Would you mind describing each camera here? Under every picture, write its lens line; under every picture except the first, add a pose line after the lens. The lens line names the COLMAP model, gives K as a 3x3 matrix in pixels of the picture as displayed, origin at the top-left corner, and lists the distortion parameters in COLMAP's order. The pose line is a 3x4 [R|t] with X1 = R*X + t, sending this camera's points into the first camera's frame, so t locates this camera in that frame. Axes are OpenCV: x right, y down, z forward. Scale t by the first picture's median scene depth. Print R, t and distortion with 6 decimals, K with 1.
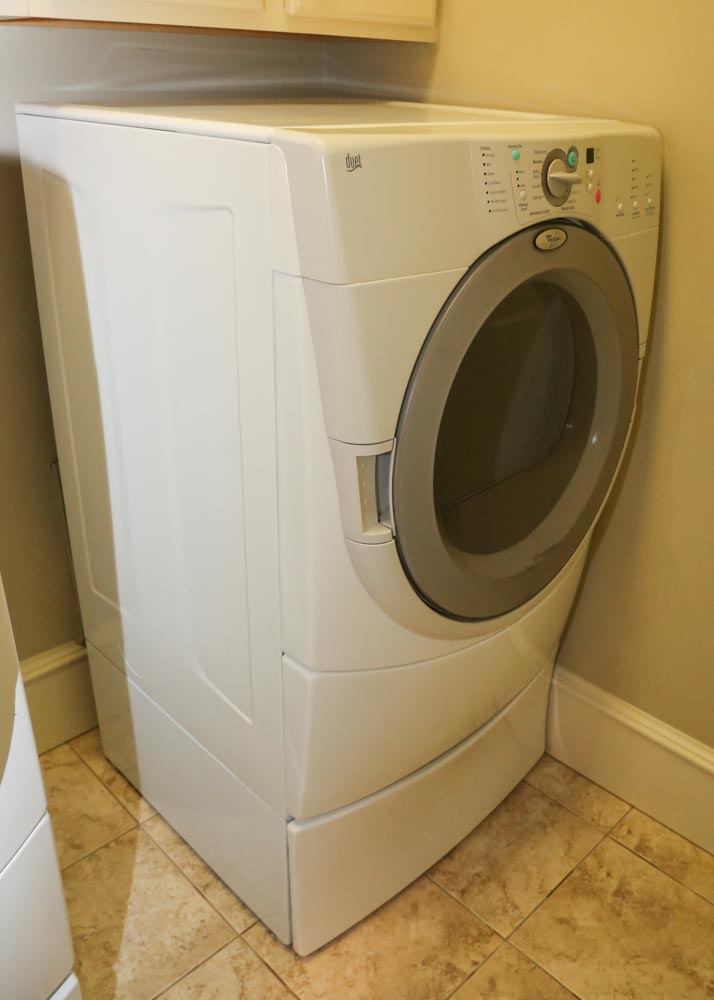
lens RADIAL K [[818.3, 0, 376.6], [0, 818.3, 493.9], [0, 0, 1]] dist [-0.114189, 0.018430]
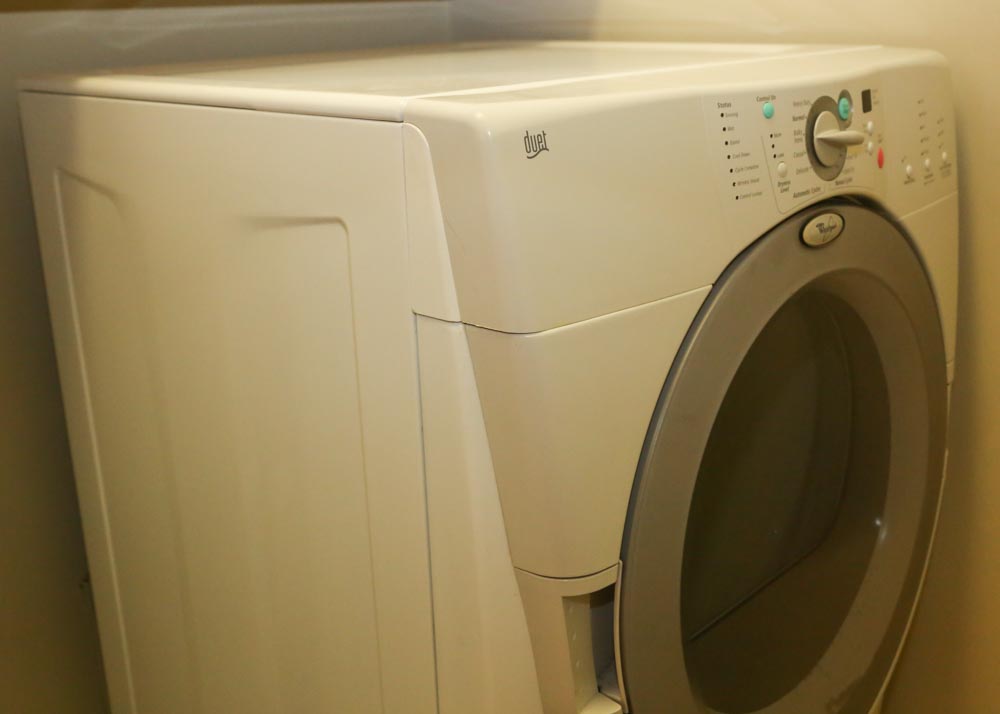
lens RADIAL K [[1079.6, 0, 471.9], [0, 1079.6, 371.3], [0, 0, 1]] dist [-0.081620, 0.000000]
pose [[0.997457, -0.064500, -0.030327, -0.054438], [0.058983, 0.985869, -0.156792, -0.084872], [0.040012, 0.154604, 0.987166, 0.147615]]
